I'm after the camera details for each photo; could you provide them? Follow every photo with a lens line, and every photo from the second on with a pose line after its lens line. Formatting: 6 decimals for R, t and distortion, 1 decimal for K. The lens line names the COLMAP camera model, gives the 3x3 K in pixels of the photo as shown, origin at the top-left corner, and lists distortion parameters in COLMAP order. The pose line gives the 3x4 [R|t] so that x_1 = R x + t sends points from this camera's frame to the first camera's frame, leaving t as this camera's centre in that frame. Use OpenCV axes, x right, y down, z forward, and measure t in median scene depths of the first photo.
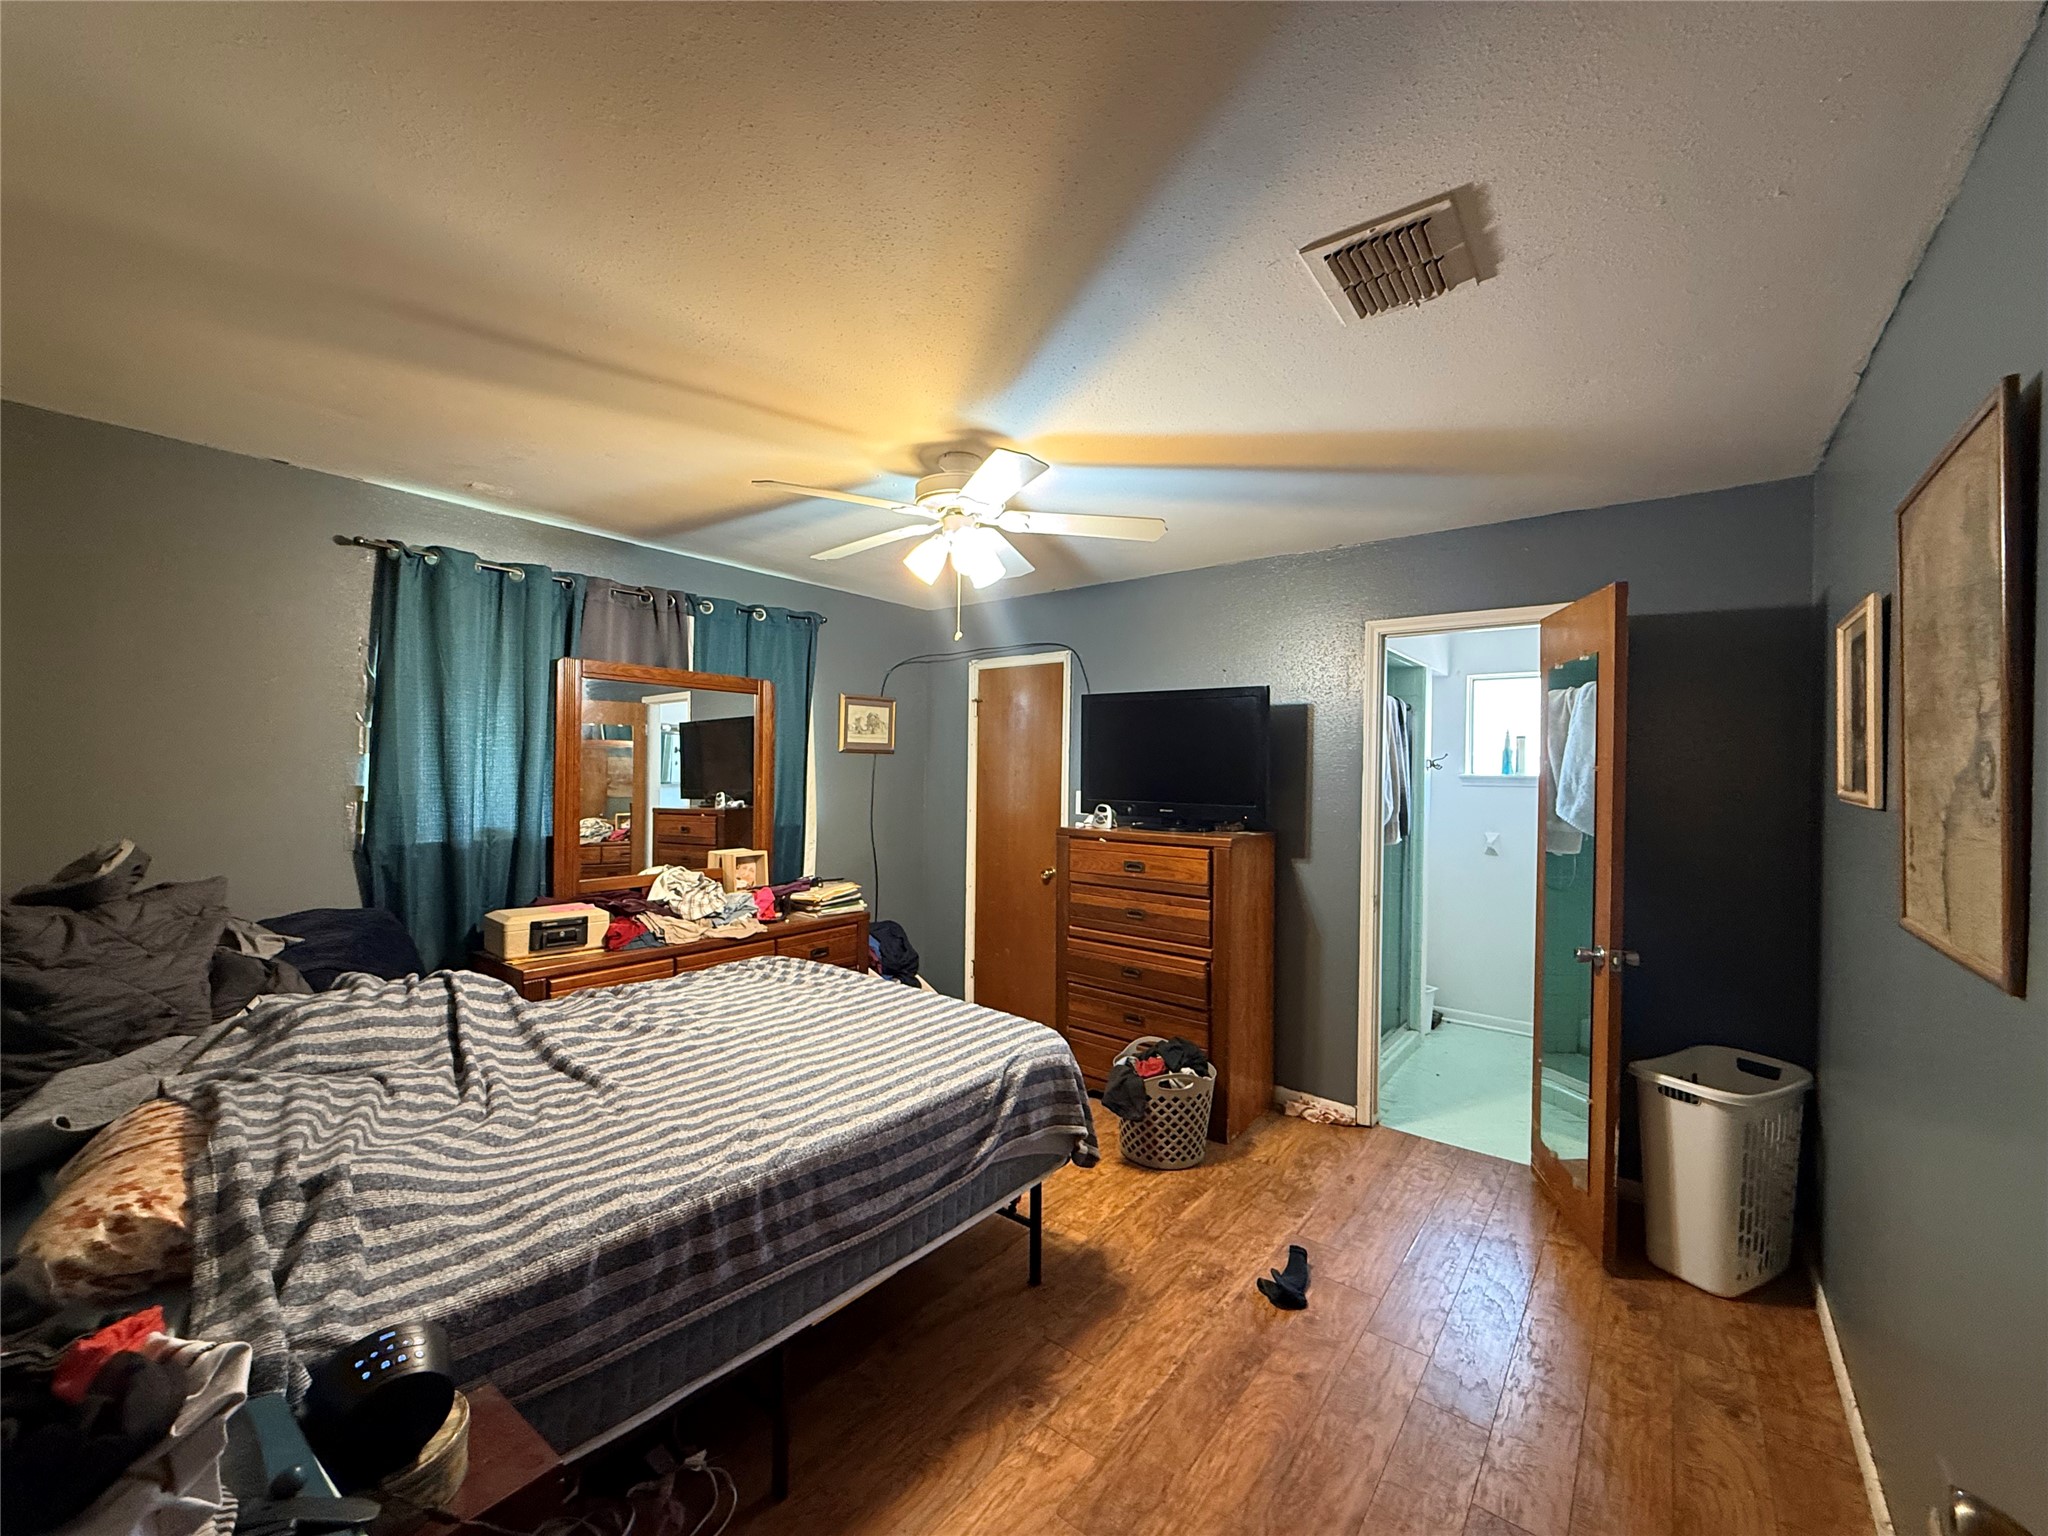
lens RADIAL K [[821.1, 0, 1021.2], [0, 821.1, 770.3], [0, 0, 1]] dist [-0.000646, -0.000061]
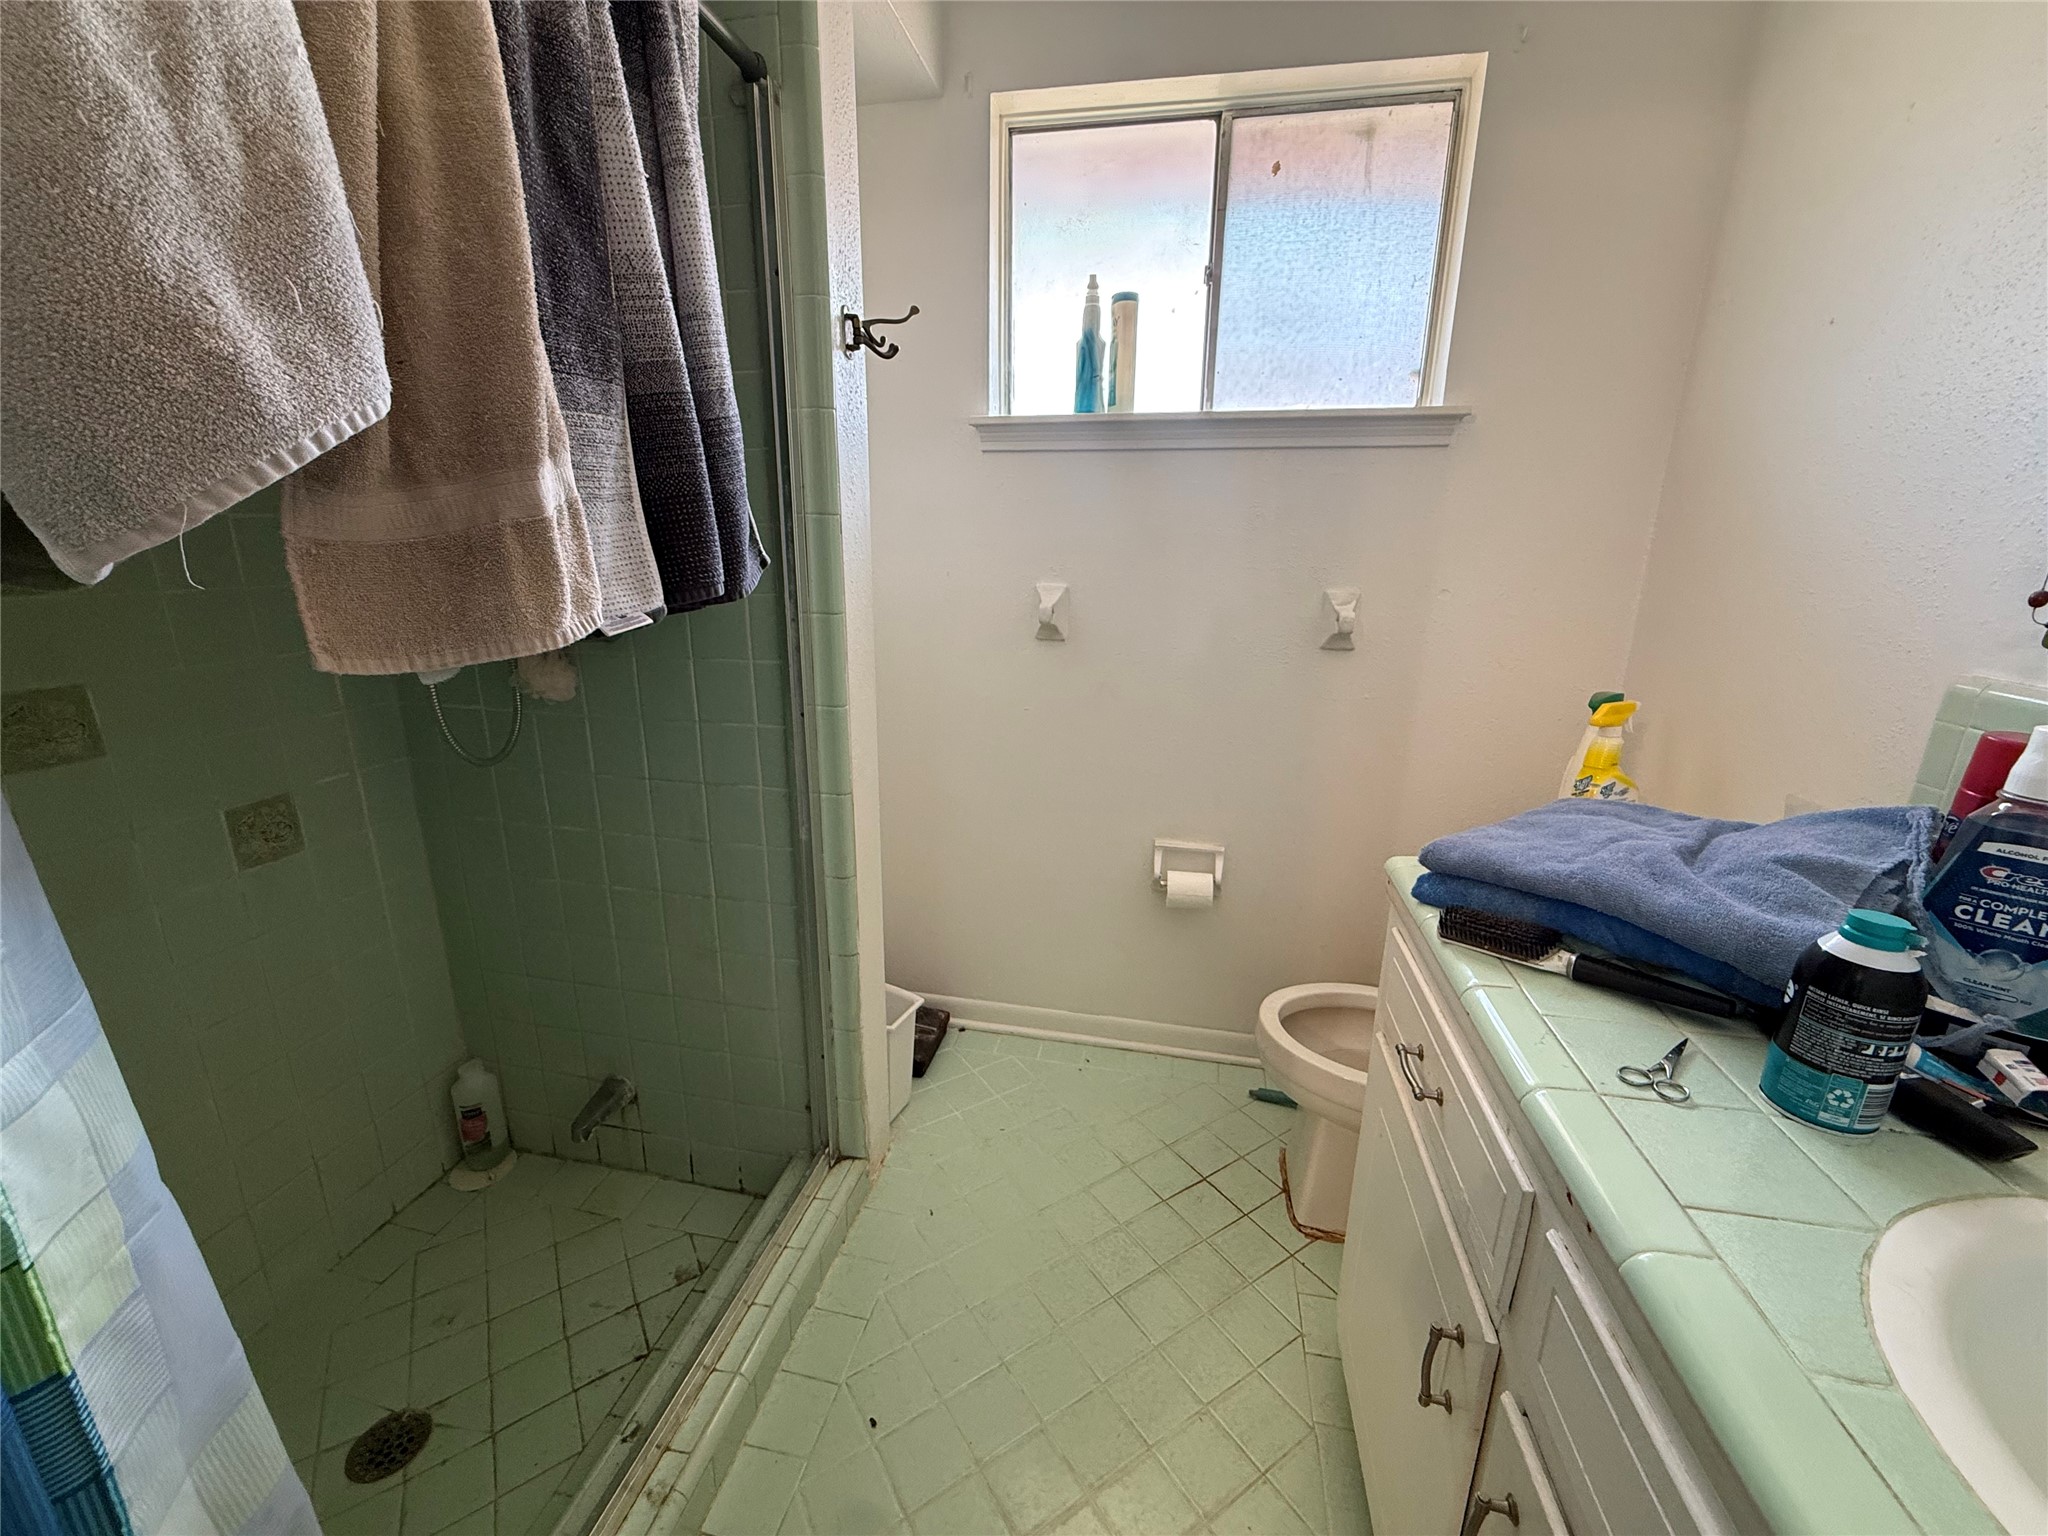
lens RADIAL K [[821.1, 0, 1021.2], [0, 821.1, 770.3], [0, 0, 1]] dist [-0.000646, -0.000061]
pose [[0.894972, -0.125412, 0.428132, 0.384433], [0.006036, 0.962990, 0.269470, 0.057674], [-0.446081, -0.238584, 0.862606, 0.653716]]
